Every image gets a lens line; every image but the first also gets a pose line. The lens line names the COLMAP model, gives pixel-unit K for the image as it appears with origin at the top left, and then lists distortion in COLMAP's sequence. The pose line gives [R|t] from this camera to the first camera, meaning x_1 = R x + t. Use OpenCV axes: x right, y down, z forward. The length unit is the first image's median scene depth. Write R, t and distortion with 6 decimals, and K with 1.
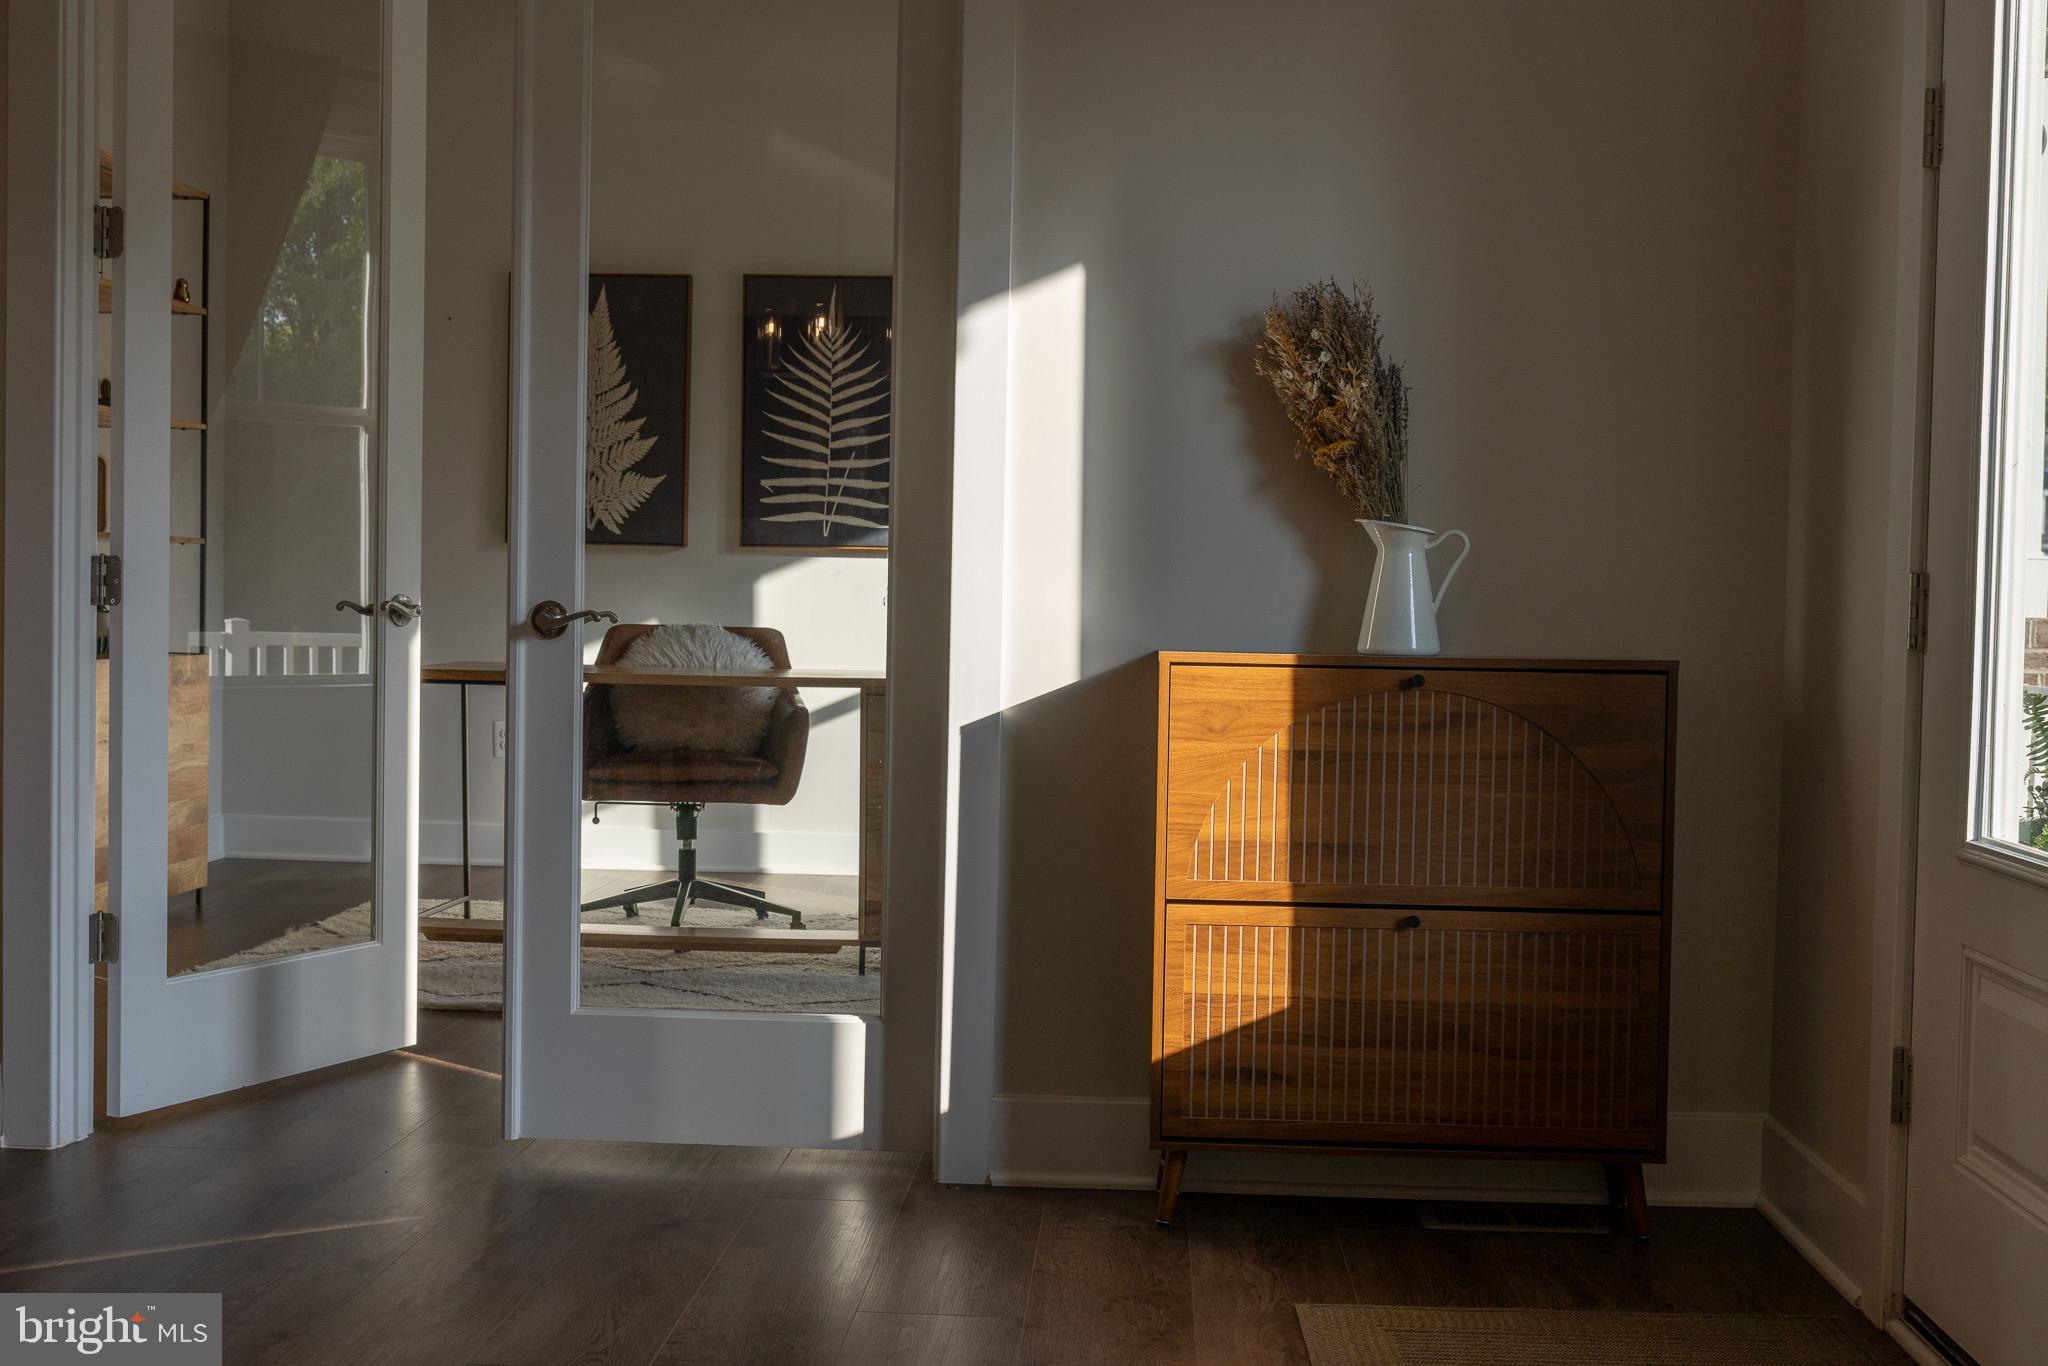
lens RADIAL K [[2166.8, 0, 1020.1], [0, 2166.8, 674.9], [0, 0, 1]] dist [-0.009184, 0.002046]
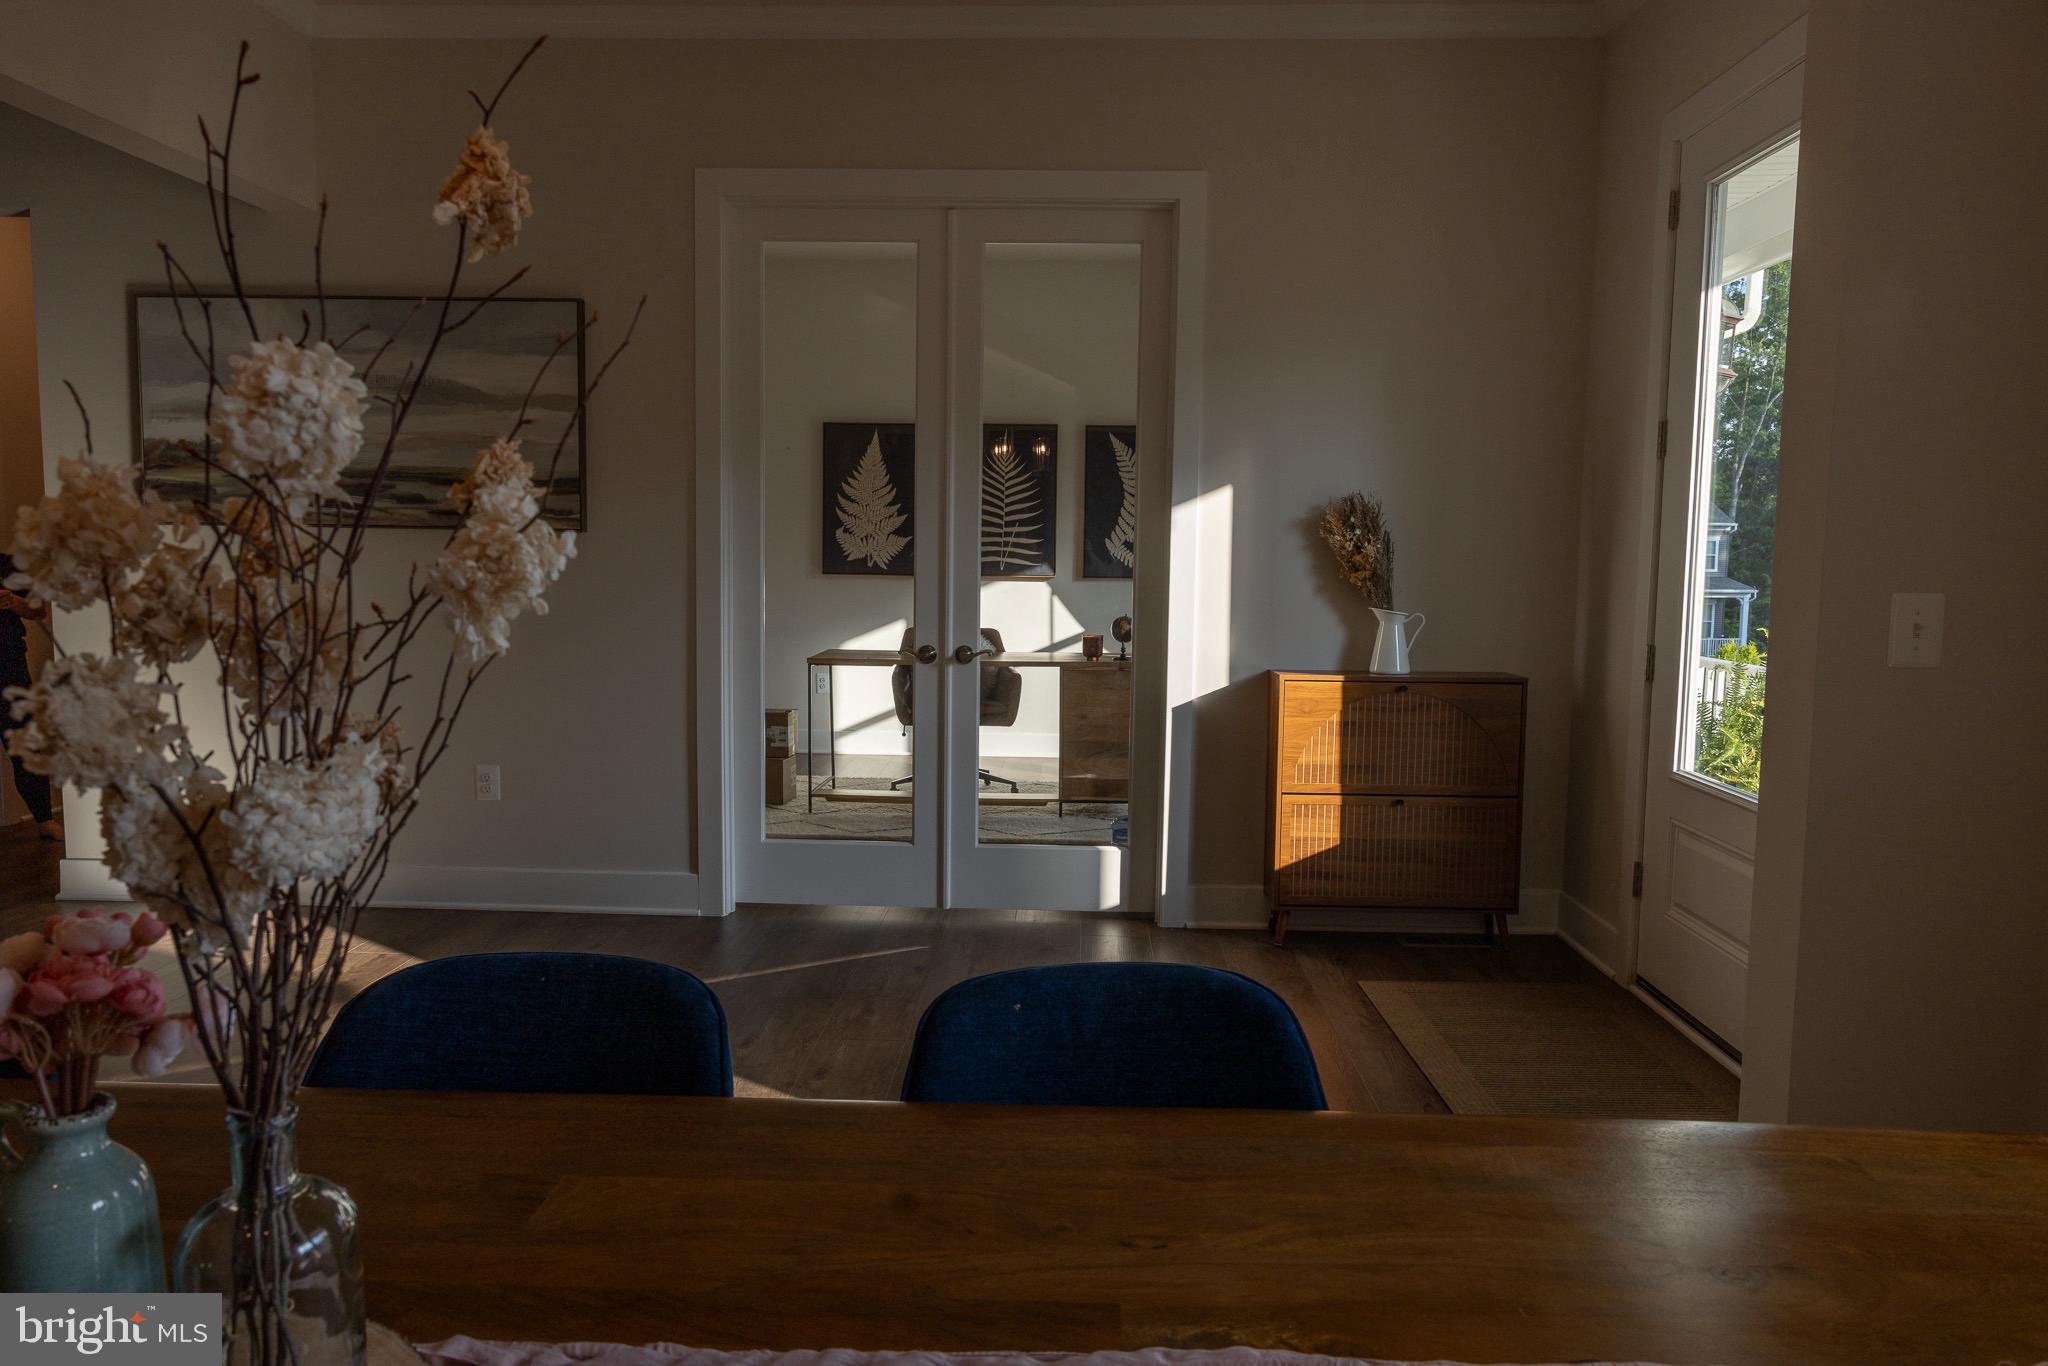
lens RADIAL K [[1364.0, 0, 1026.4], [0, 1364.0, 683.6], [0, 0, 1]] dist [-0.004011, 0.010089]
pose [[0.999788, -0.008985, 0.018516, -0.194810], [0.007870, 0.998200, 0.059462, -0.078616], [-0.019017, -0.059304, 0.998059, -0.293412]]
